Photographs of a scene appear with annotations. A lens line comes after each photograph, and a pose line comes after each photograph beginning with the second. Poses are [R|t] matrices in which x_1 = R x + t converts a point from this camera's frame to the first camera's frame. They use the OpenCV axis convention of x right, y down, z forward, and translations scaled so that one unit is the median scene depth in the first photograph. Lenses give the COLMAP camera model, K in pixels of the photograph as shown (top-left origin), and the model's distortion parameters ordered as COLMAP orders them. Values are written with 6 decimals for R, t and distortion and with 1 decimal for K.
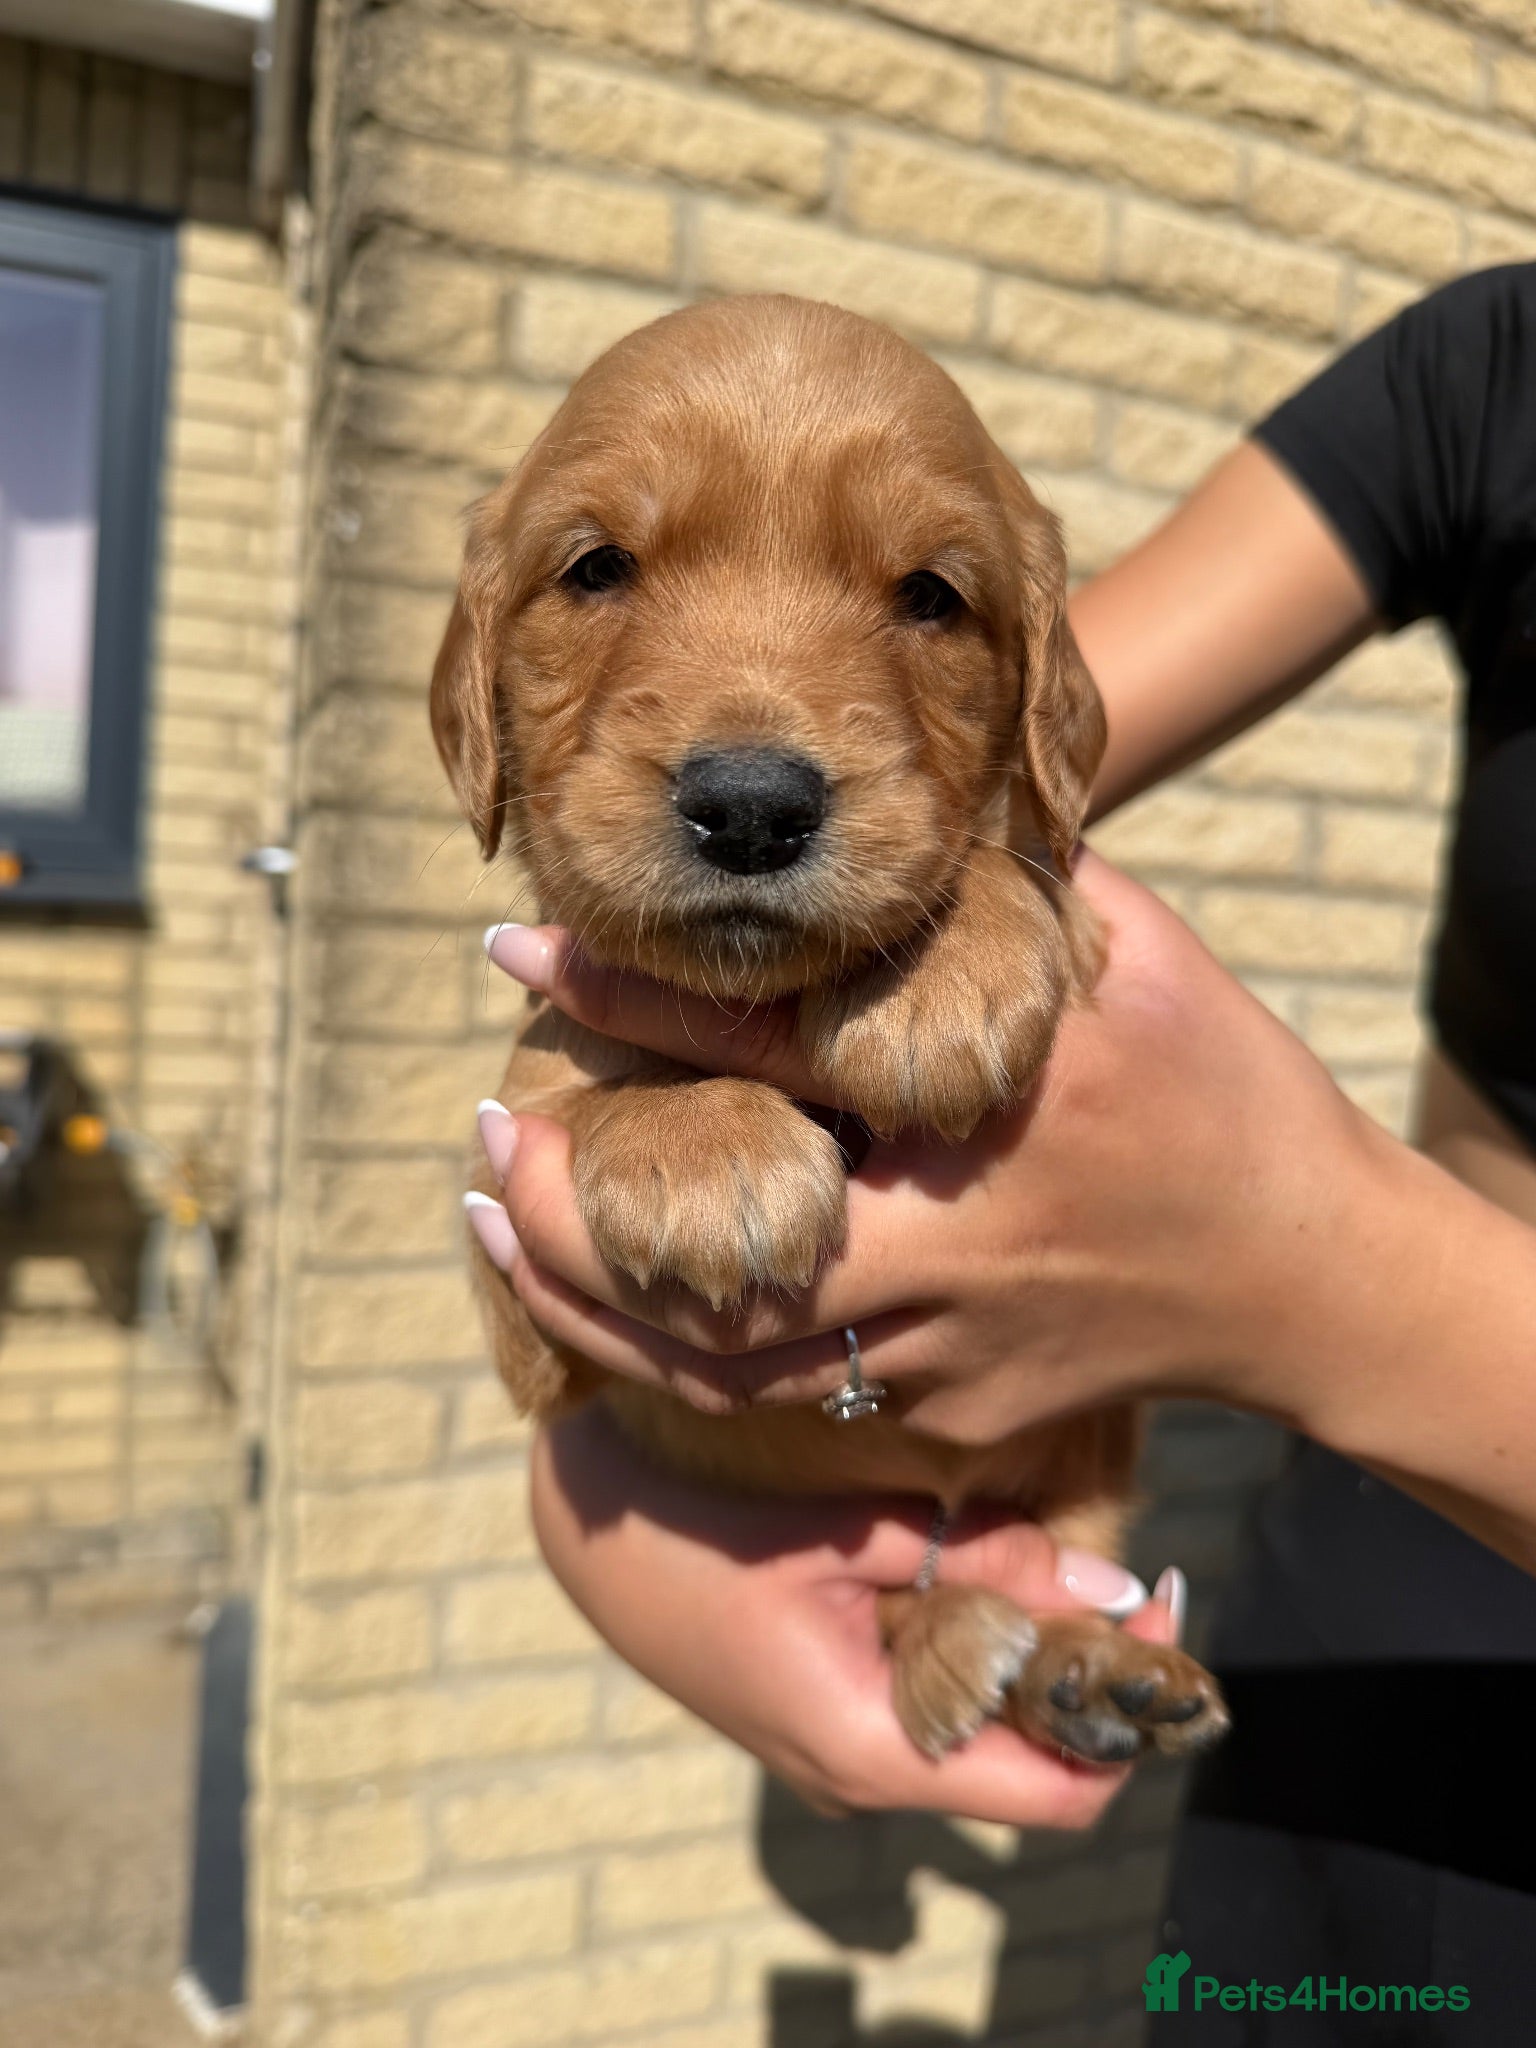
lens RADIAL K [[1617.6, 0, 768.0], [0, 1617.6, 1024.0], [0, 0, 1]] dist [-0.062216, 0.070066]
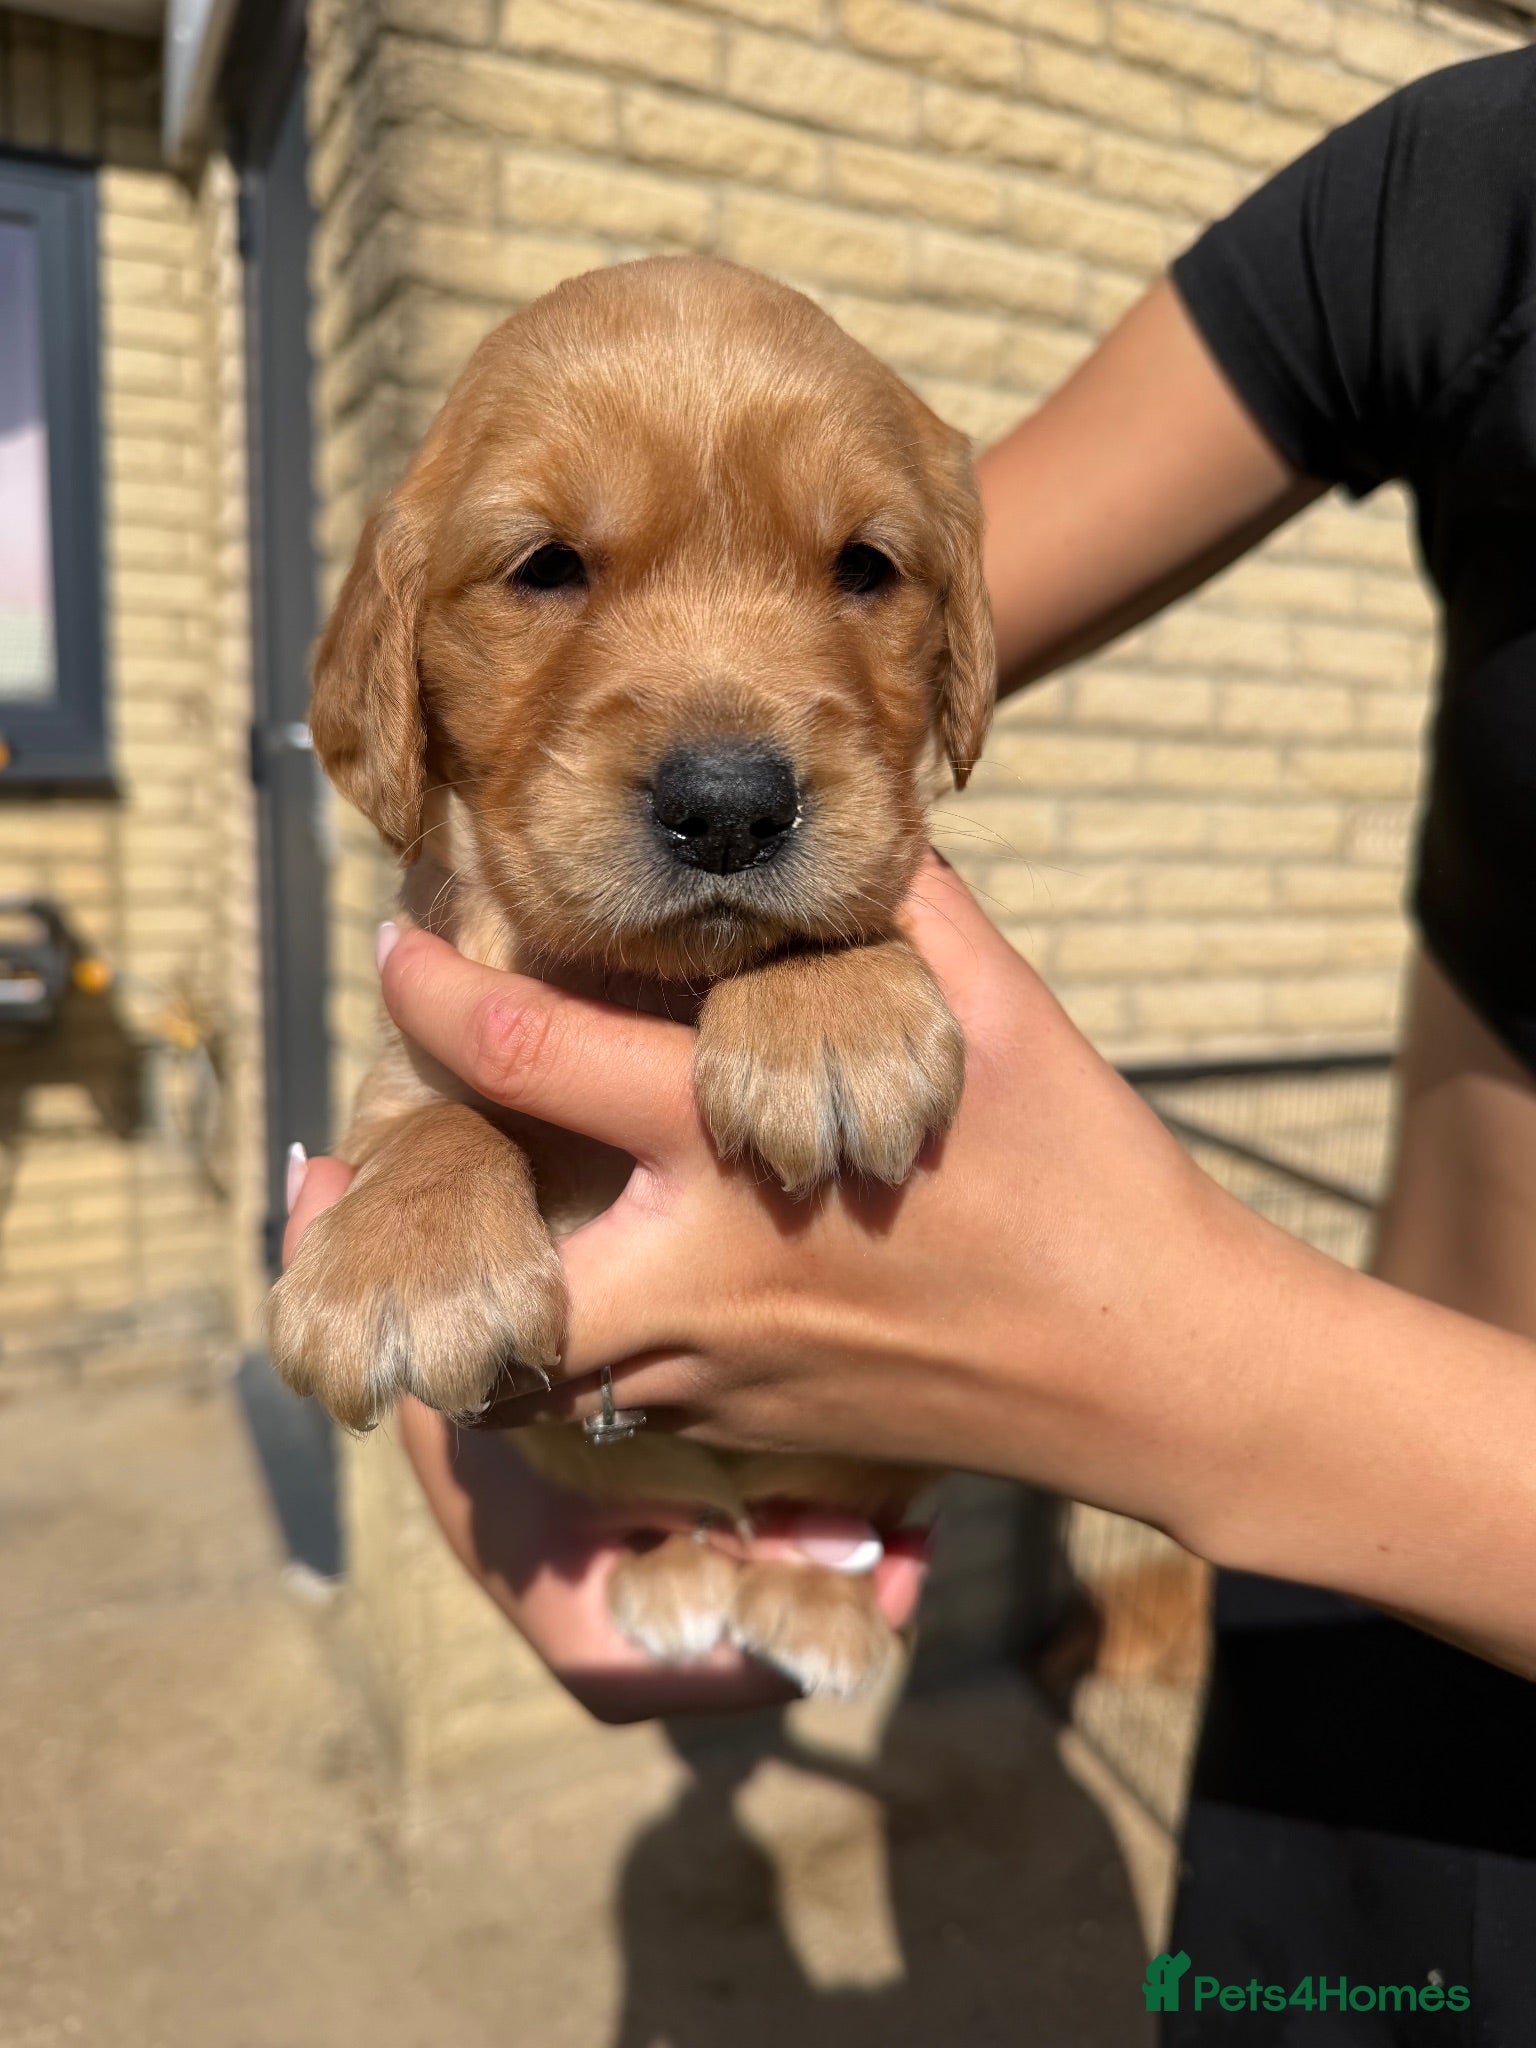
lens RADIAL K [[1617.6, 0, 768.0], [0, 1617.6, 1024.0], [0, 0, 1]] dist [-0.062216, 0.070066]
pose [[0.993802, -0.055997, 0.096031, -0.041526], [0.047201, 0.994683, 0.091535, 0.017443], [-0.100646, -0.086435, 0.991161, -0.213772]]
